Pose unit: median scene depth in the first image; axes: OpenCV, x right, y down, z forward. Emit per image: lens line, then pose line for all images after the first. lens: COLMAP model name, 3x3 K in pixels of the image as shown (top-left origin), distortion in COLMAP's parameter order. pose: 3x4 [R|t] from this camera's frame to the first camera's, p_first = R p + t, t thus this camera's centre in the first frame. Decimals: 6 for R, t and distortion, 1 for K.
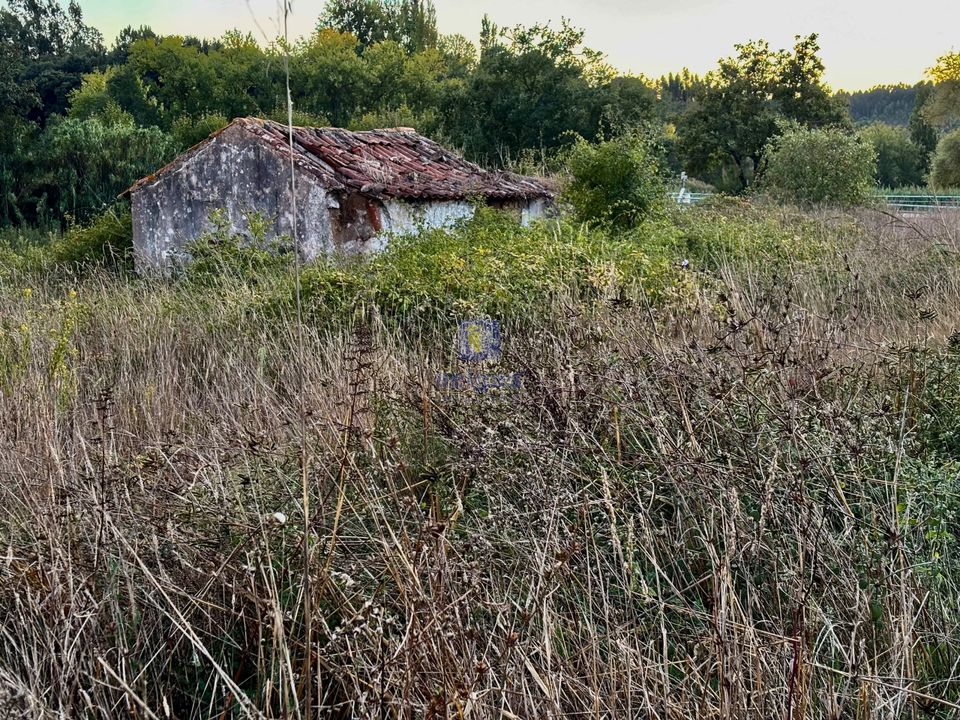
lens RADIAL K [[1440.9, 0, 480.0], [0, 1440.9, 360.0], [0, 0, 1]] dist [0.158227, -0.528060]
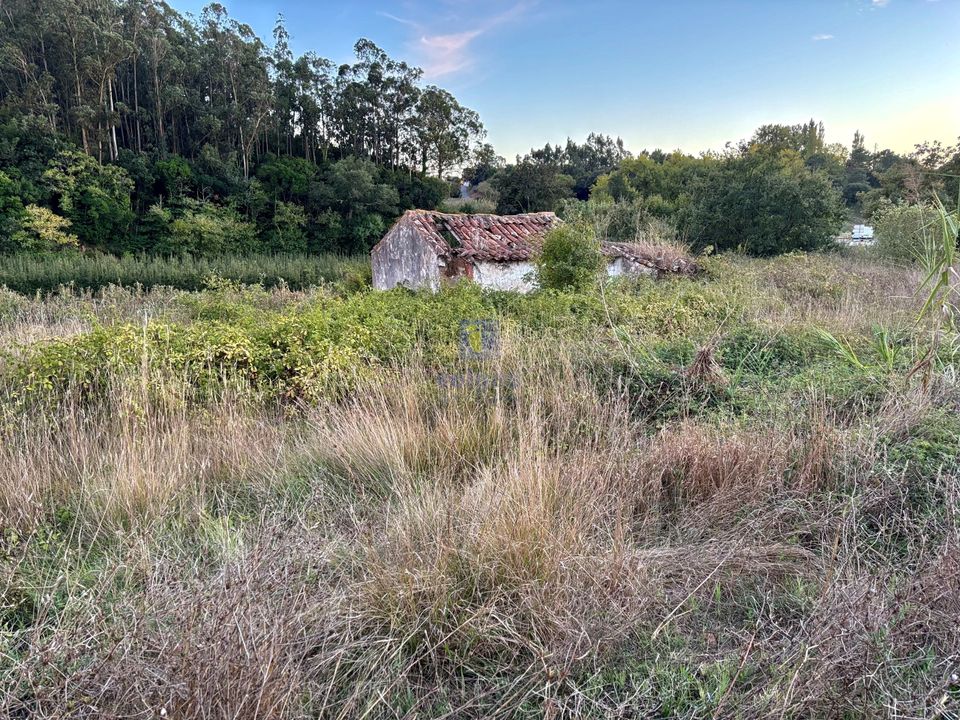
lens RADIAL K [[723.1, 0, 487.7], [0, 723.1, 364.2], [0, 0, 1]] dist [0.085725, -0.134645]
pose [[0.891125, 0.082148, -0.446259, 0.300991], [-0.054294, 0.995714, 0.074874, -0.056294], [0.450497, -0.042493, 0.891766, 0.278930]]
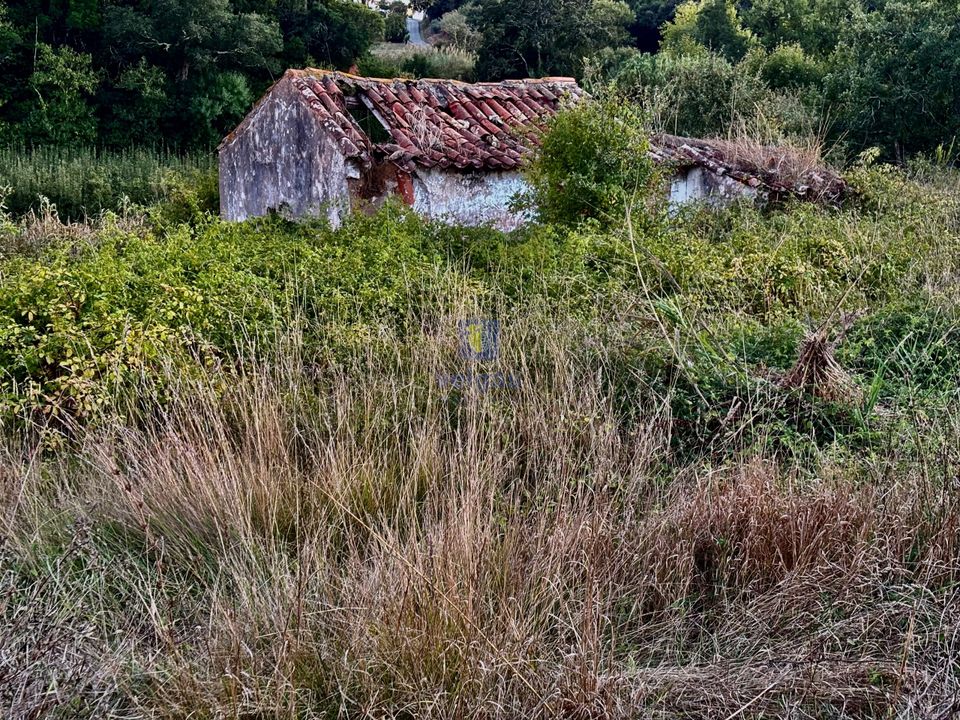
lens RADIAL K [[1440.9, 0, 480.0], [0, 1440.9, 360.0], [0, 0, 1]] dist [0.158227, -0.528060]
pose [[0.896838, 0.090225, -0.433060, 0.323843], [-0.069500, 0.995560, 0.063487, -0.055305], [0.436866, -0.026840, 0.899126, 0.256555]]
